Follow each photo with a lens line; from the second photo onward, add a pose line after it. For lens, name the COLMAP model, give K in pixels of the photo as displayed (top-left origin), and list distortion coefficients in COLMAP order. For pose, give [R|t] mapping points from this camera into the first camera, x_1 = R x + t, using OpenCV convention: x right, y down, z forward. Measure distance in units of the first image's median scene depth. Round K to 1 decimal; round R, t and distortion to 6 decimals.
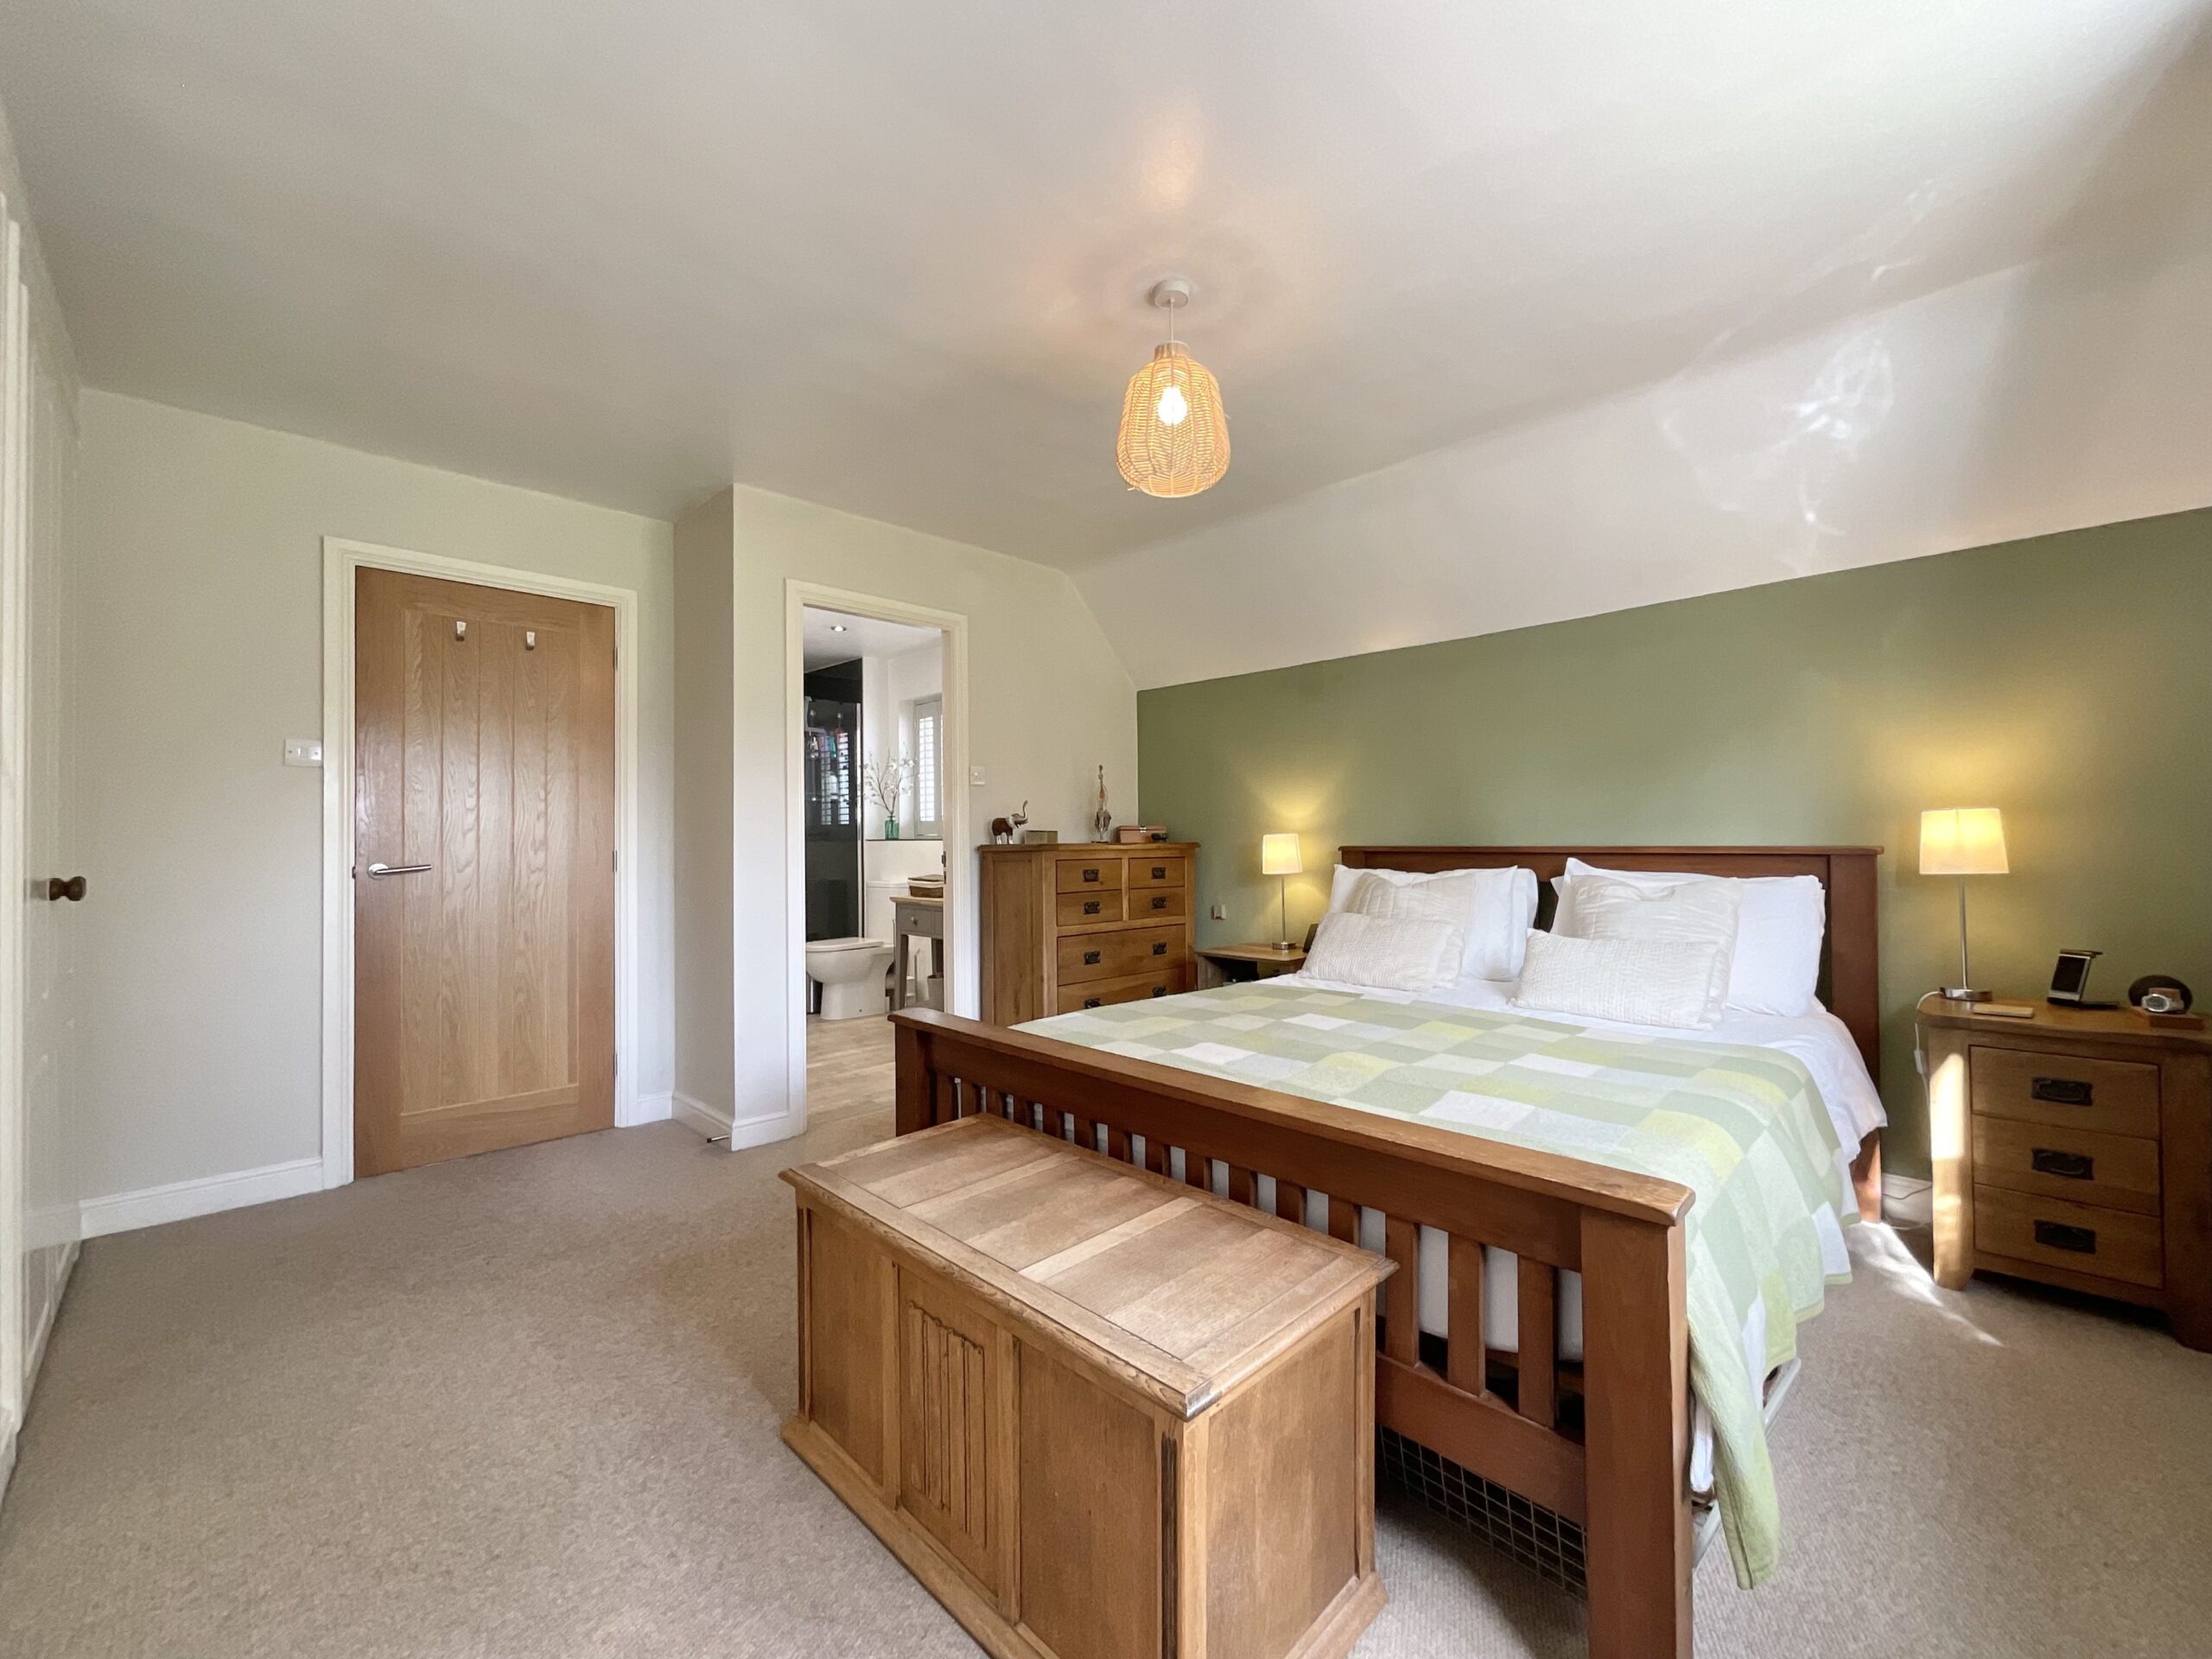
lens RADIAL K [[899.2, 0, 1111.3], [0, 899.2, 831.2], [0, 0, 1]] dist [0.001164, -0.000205]
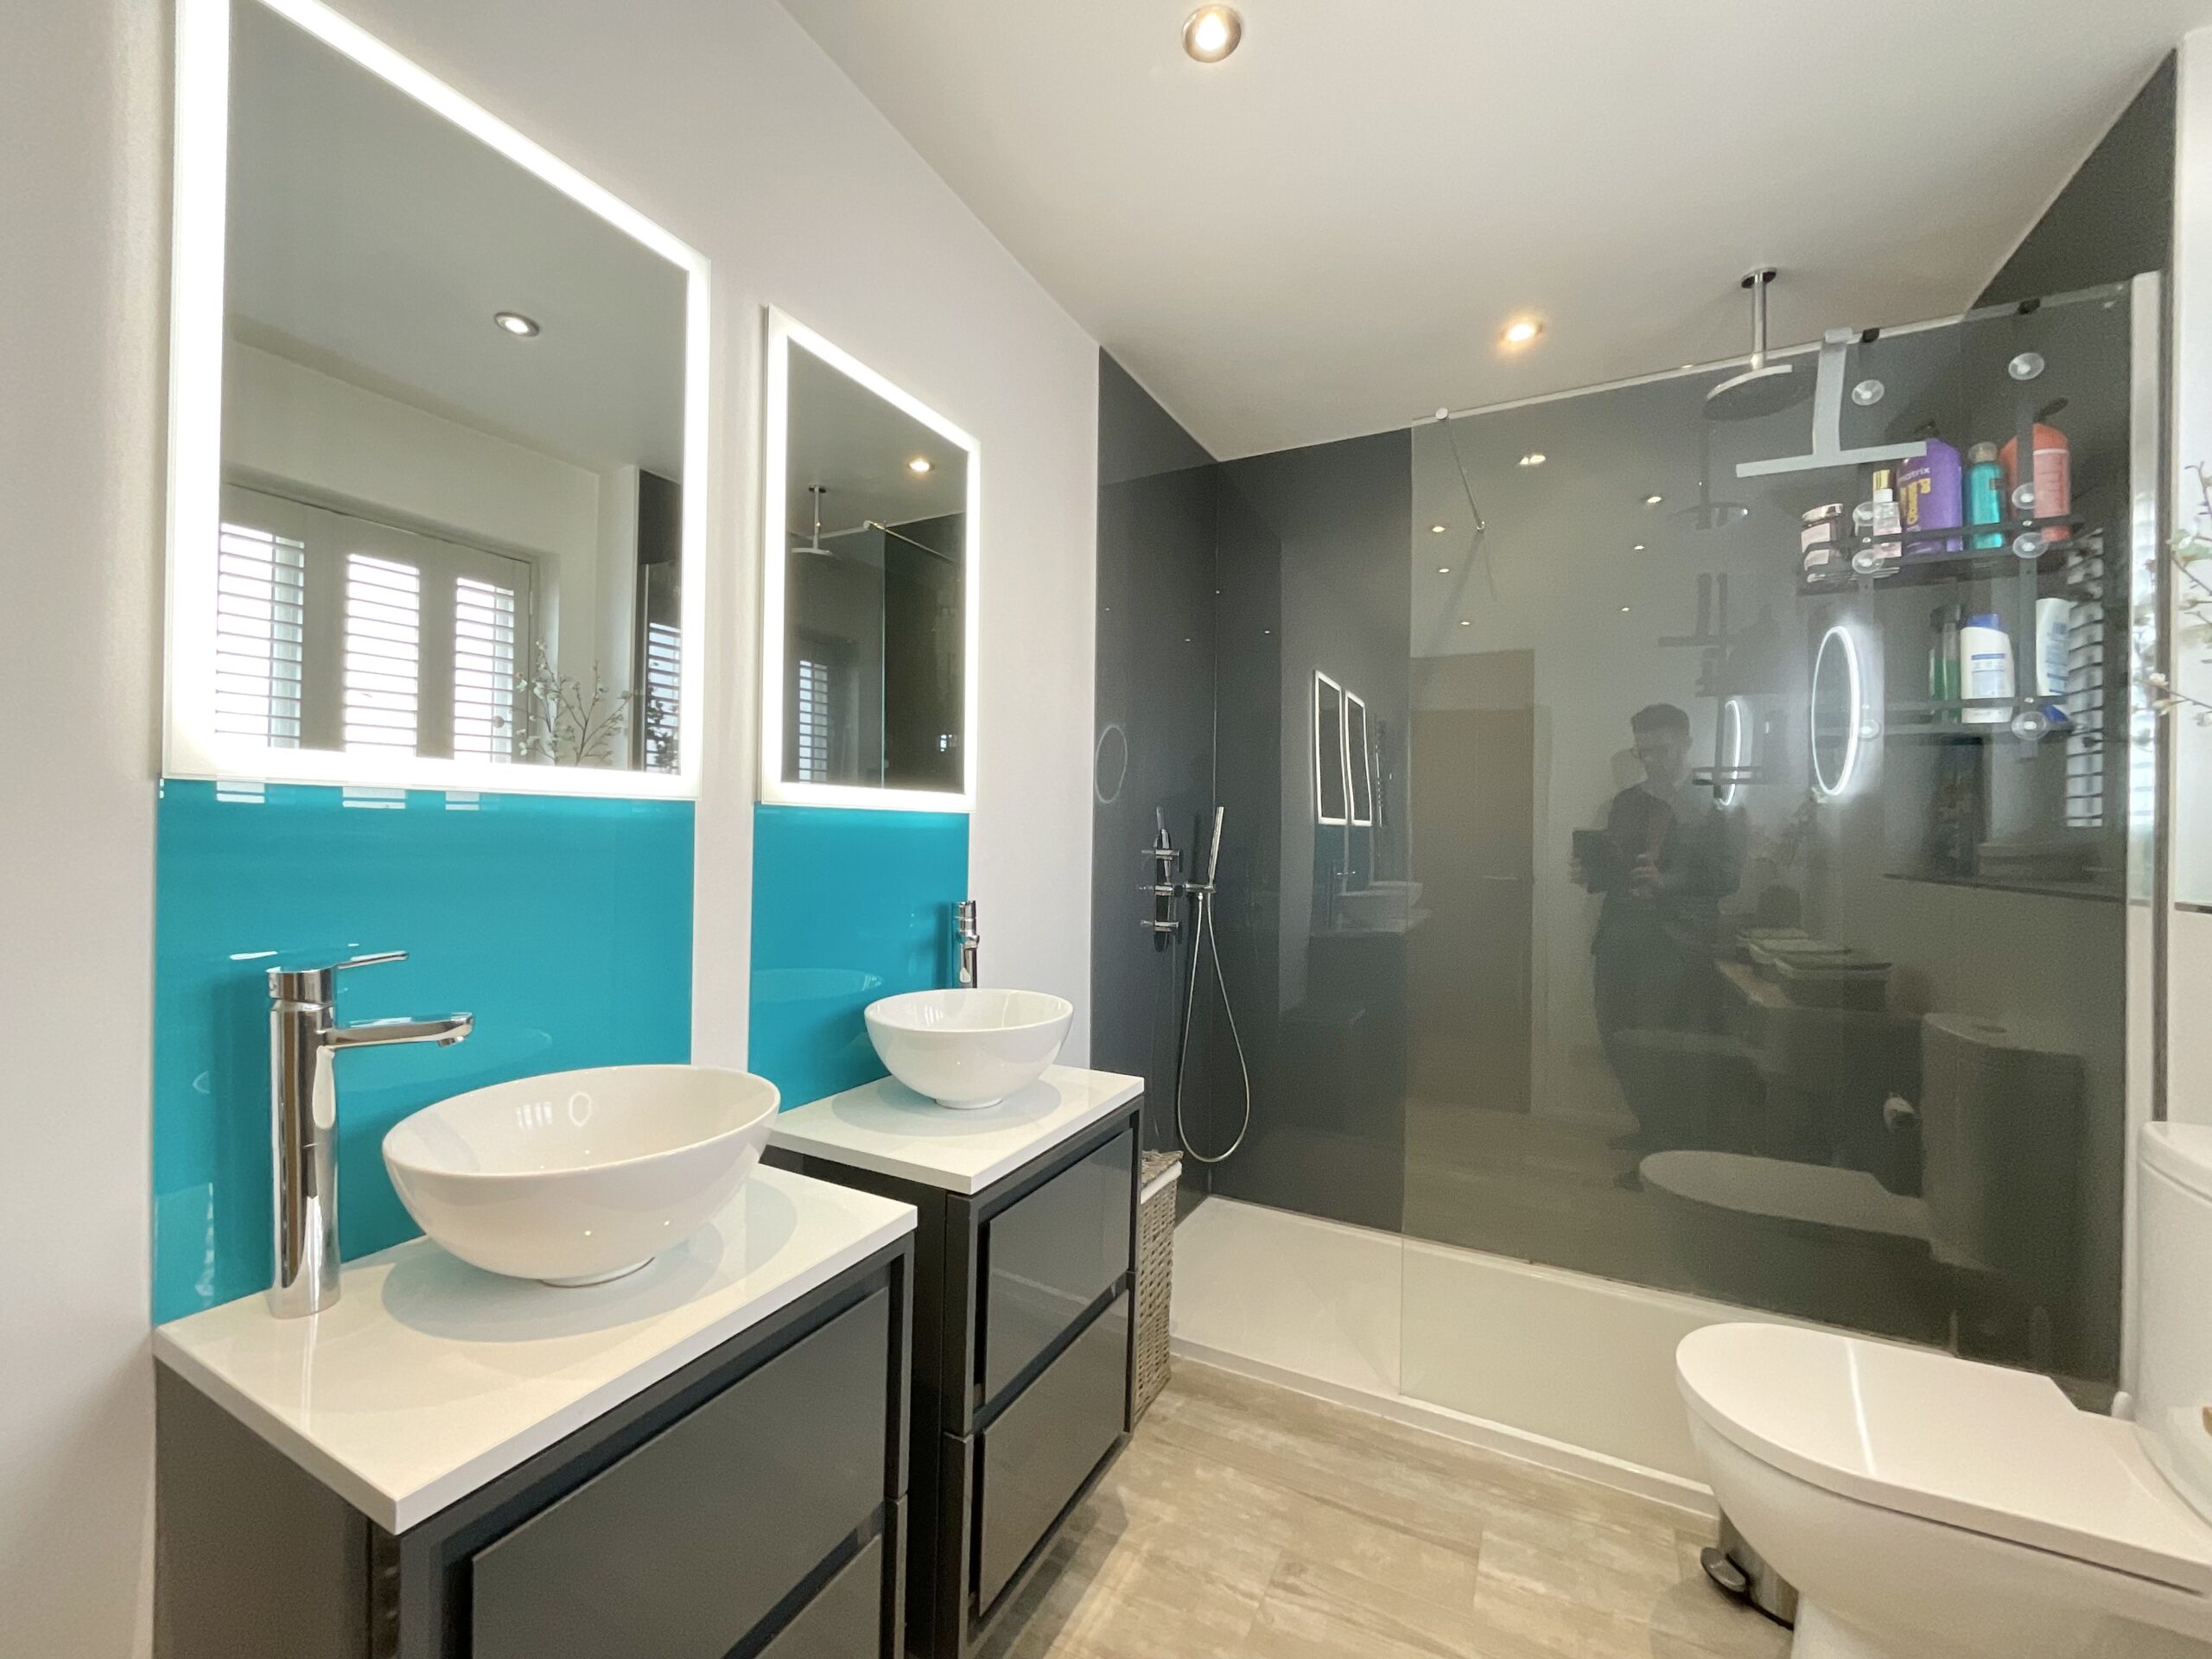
lens RADIAL K [[899.2, 0, 1111.3], [0, 899.2, 831.2], [0, 0, 1]] dist [0.001164, -0.000205]
pose [[0.296946, 0.011143, -0.954829, -0.146903], [-0.003128, 0.999938, 0.010696, -0.009070], [0.954889, -0.000189, 0.296962, 0.700980]]
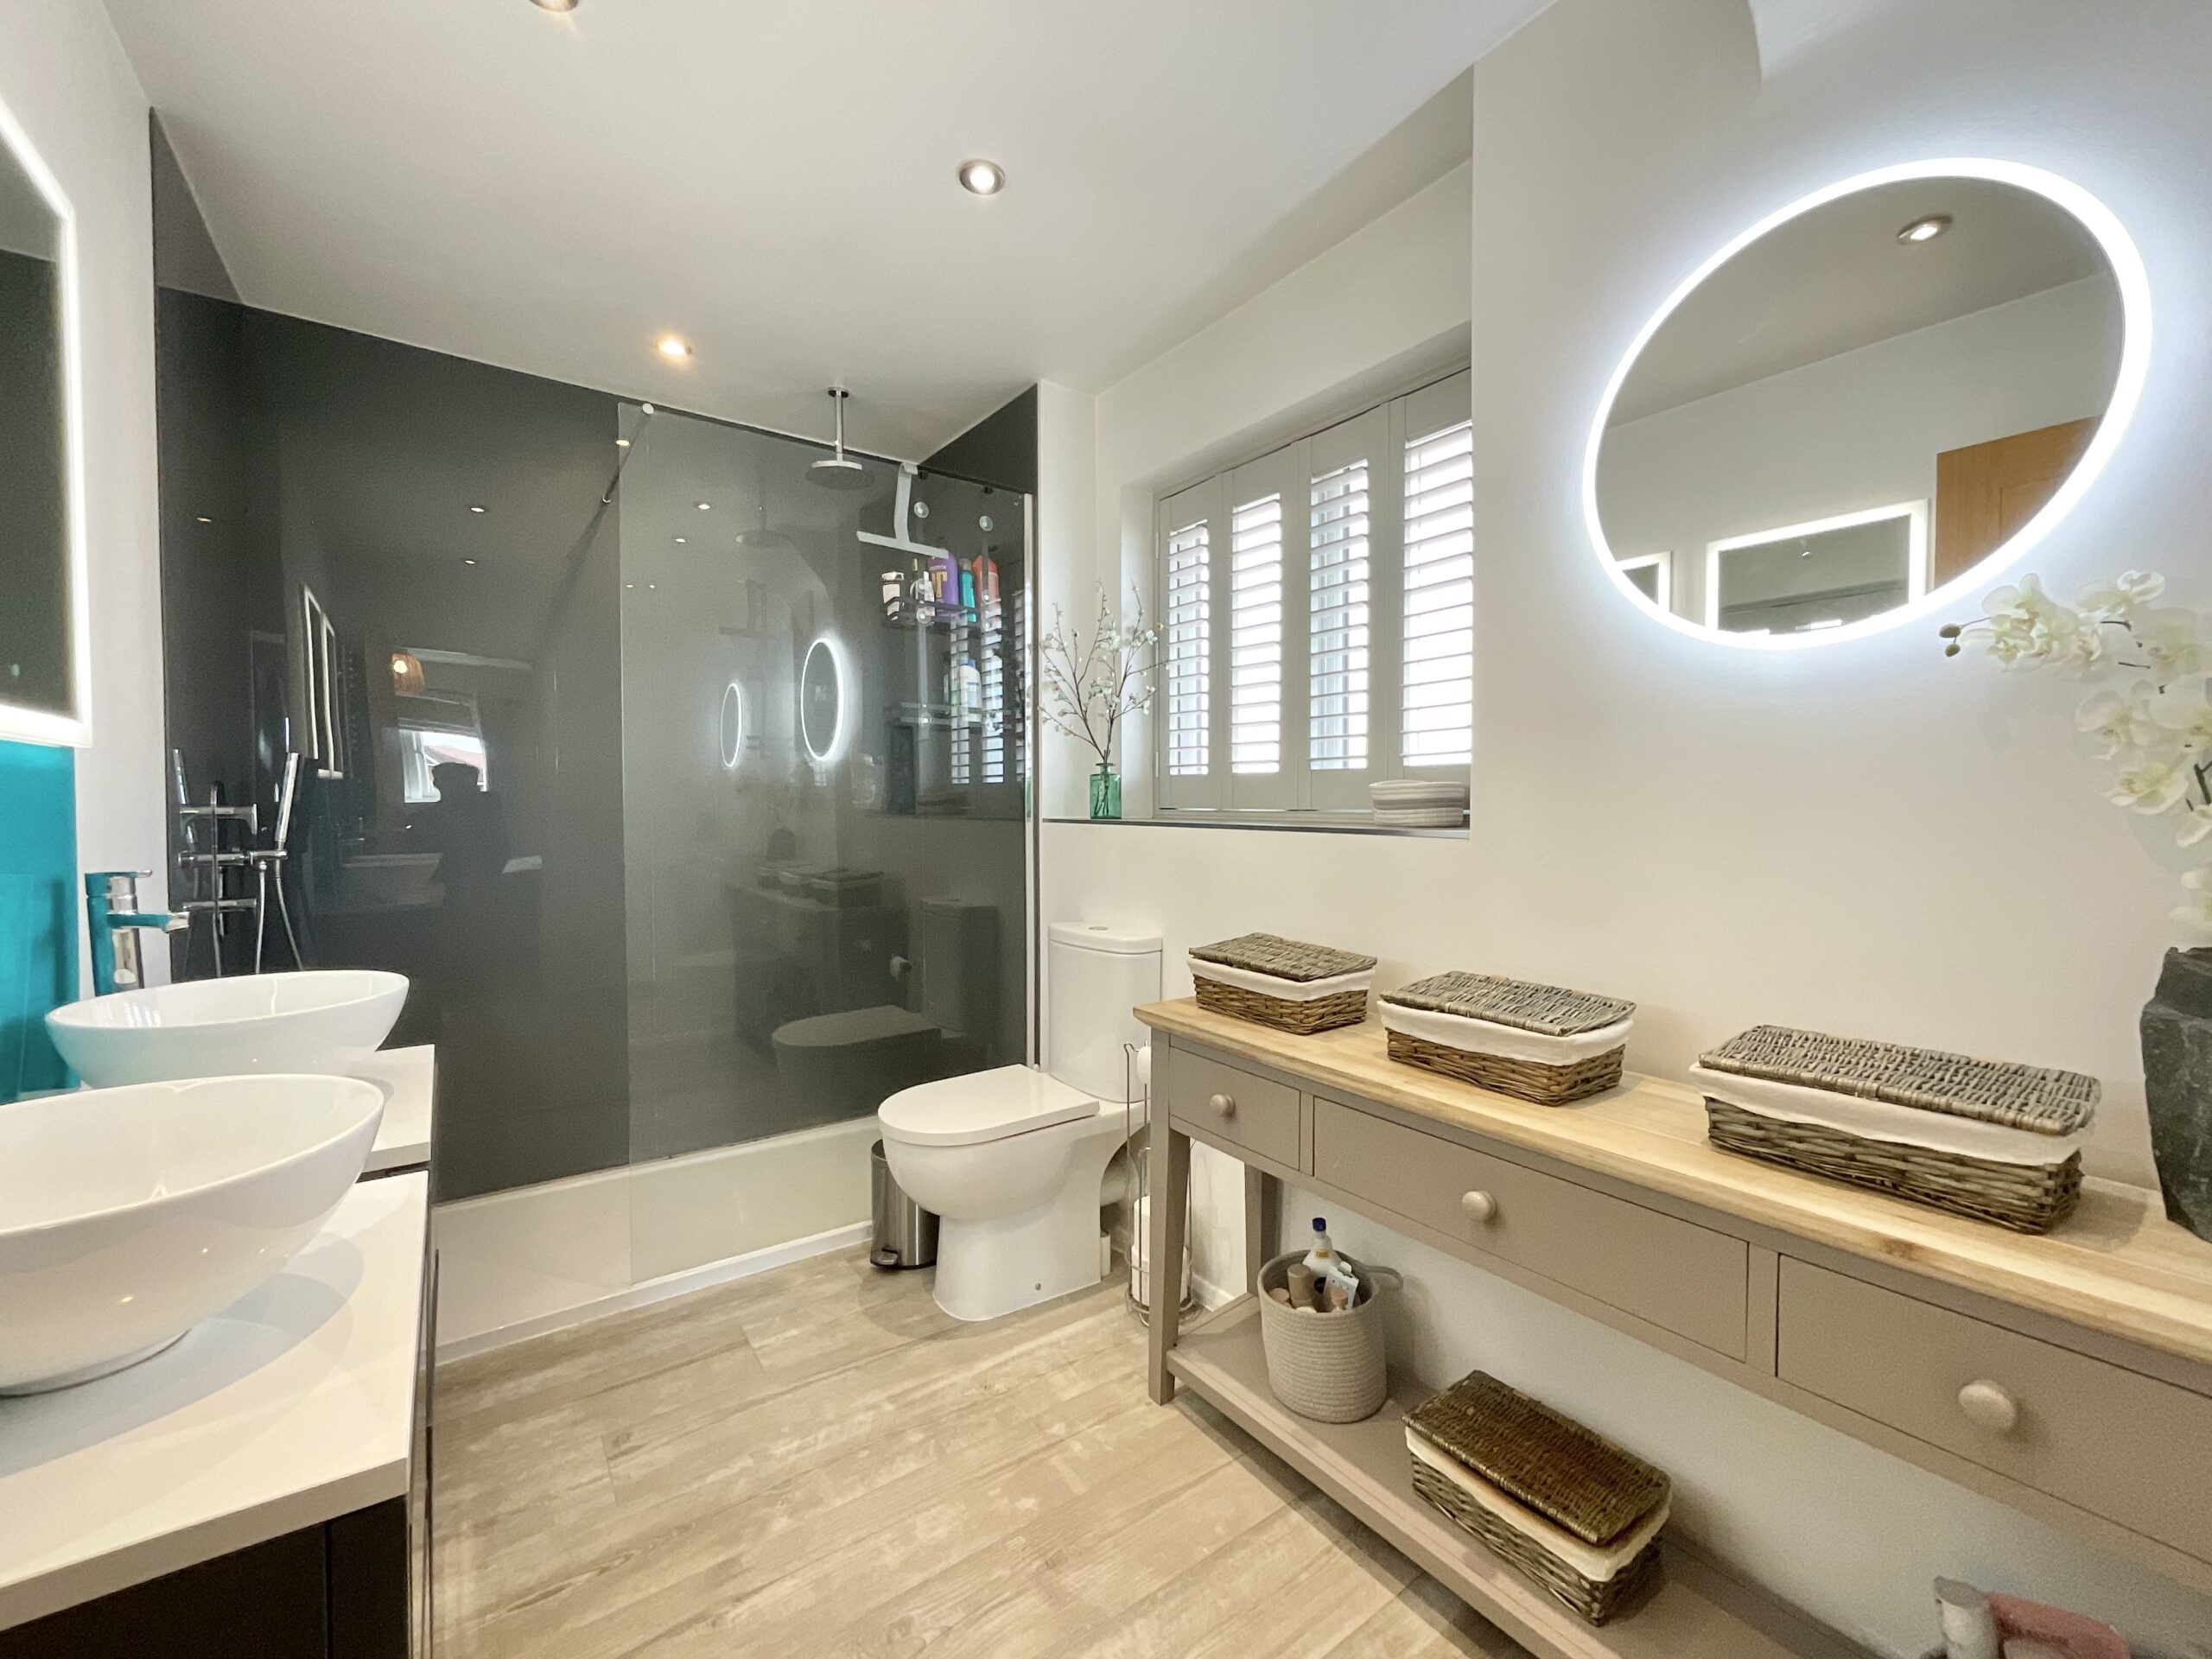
lens RADIAL K [[899.2, 0, 1111.3], [0, 899.2, 831.2], [0, 0, 1]] dist [0.001164, -0.000205]
pose [[0.987538, 0.014063, -0.156748, -0.175199], [-0.007199, 0.998994, 0.044270, -0.003918], [0.157213, -0.042590, 0.986646, 0.587763]]
